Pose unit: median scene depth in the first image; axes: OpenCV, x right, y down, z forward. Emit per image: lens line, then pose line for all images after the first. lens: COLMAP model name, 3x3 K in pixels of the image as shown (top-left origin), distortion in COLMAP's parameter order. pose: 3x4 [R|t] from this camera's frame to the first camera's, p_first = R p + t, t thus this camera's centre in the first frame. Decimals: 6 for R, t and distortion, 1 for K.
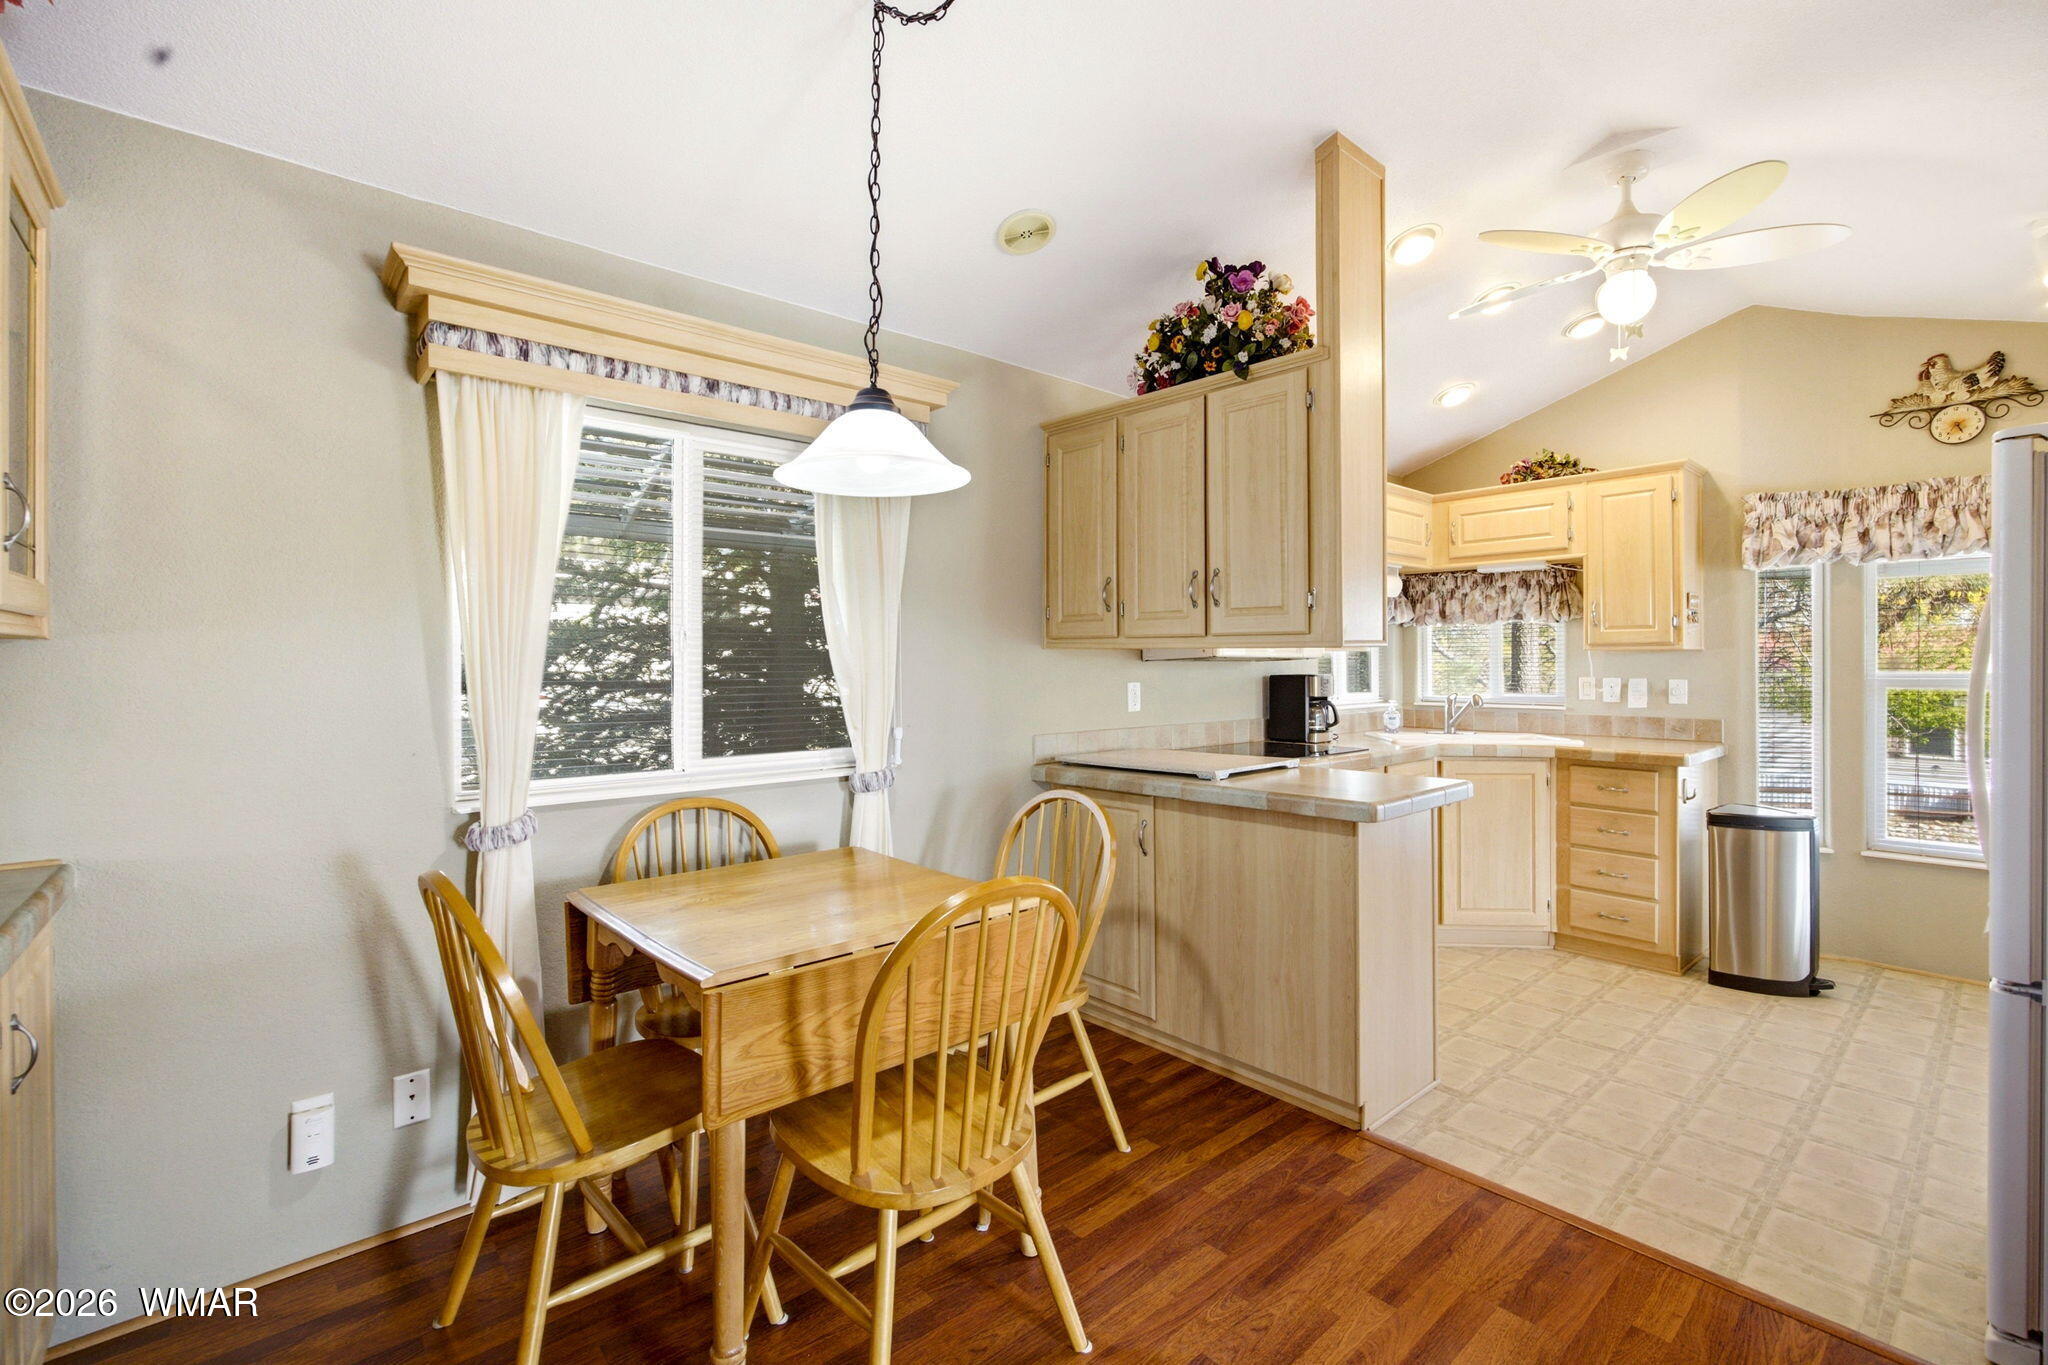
lens RADIAL K [[889.6, 0, 1035.2], [0, 889.6, 665.1], [0, 0, 1]] dist [-0.004294, -0.000922]
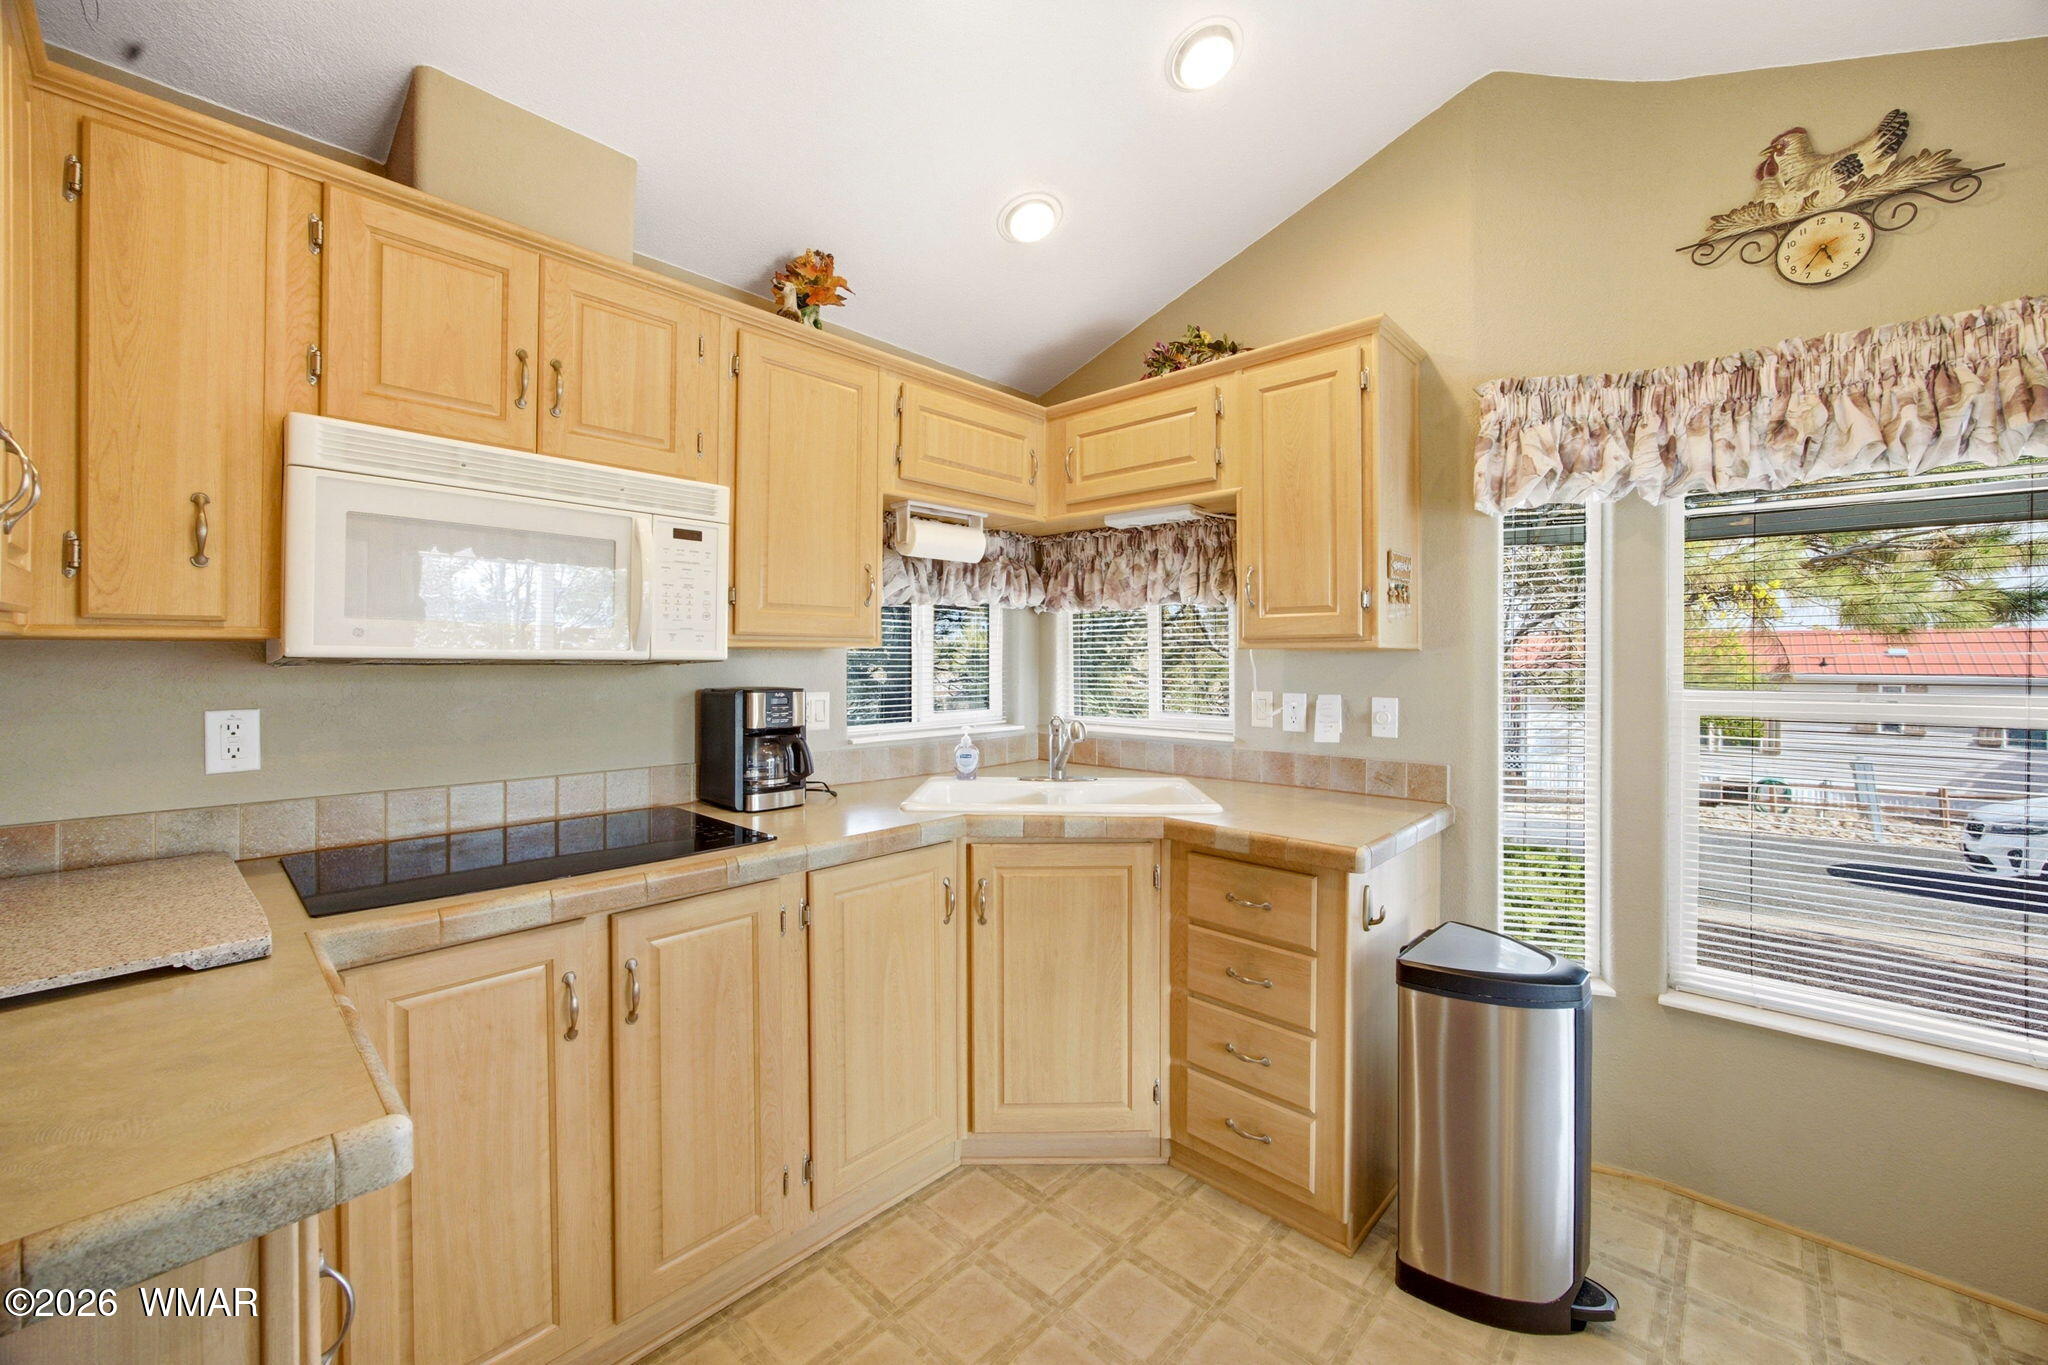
lens RADIAL K [[799.2, 0, 1034.1], [0, 799.2, 661.1], [0, 0, 1]] dist [-0.014068, 0.003240]
pose [[0.994568, 0.004894, 0.103969, 0.466676], [-0.004914, 0.999988, -0.000066, -0.008355], [-0.103968, -0.000445, 0.994581, 0.522403]]
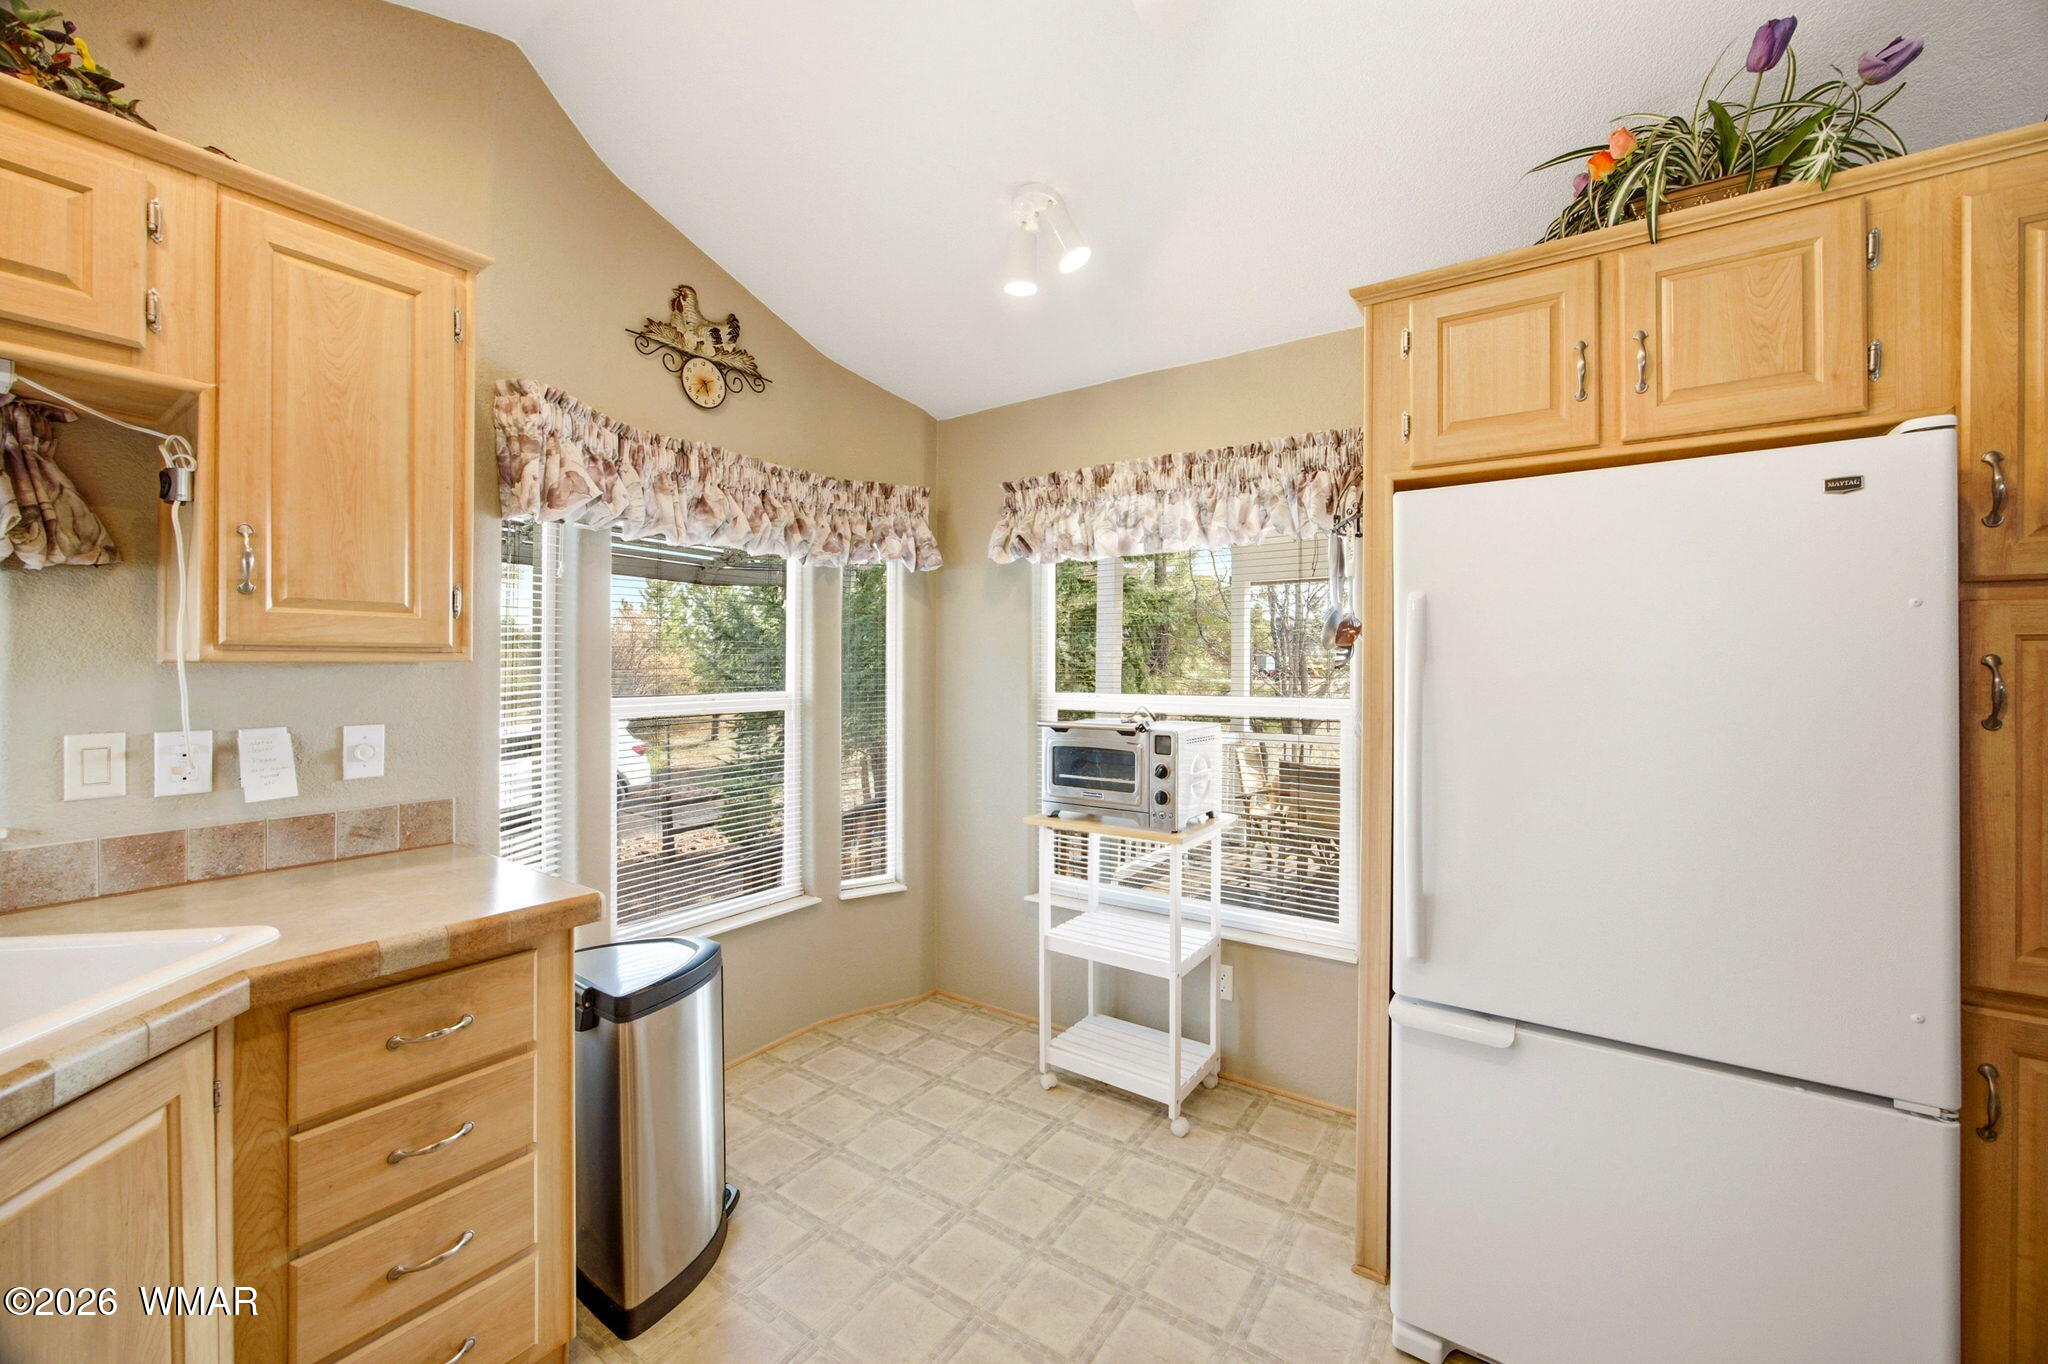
lens RADIAL K [[799.2, 0, 1034.1], [0, 799.2, 660.6], [0, 0, 1]] dist [-0.014068, 0.003240]
pose [[-0.246448, 0.006296, 0.969136, 0.258552], [-0.001214, 0.999976, -0.006805, -0.016523], [-0.969155, -0.002854, -0.246435, 0.835254]]
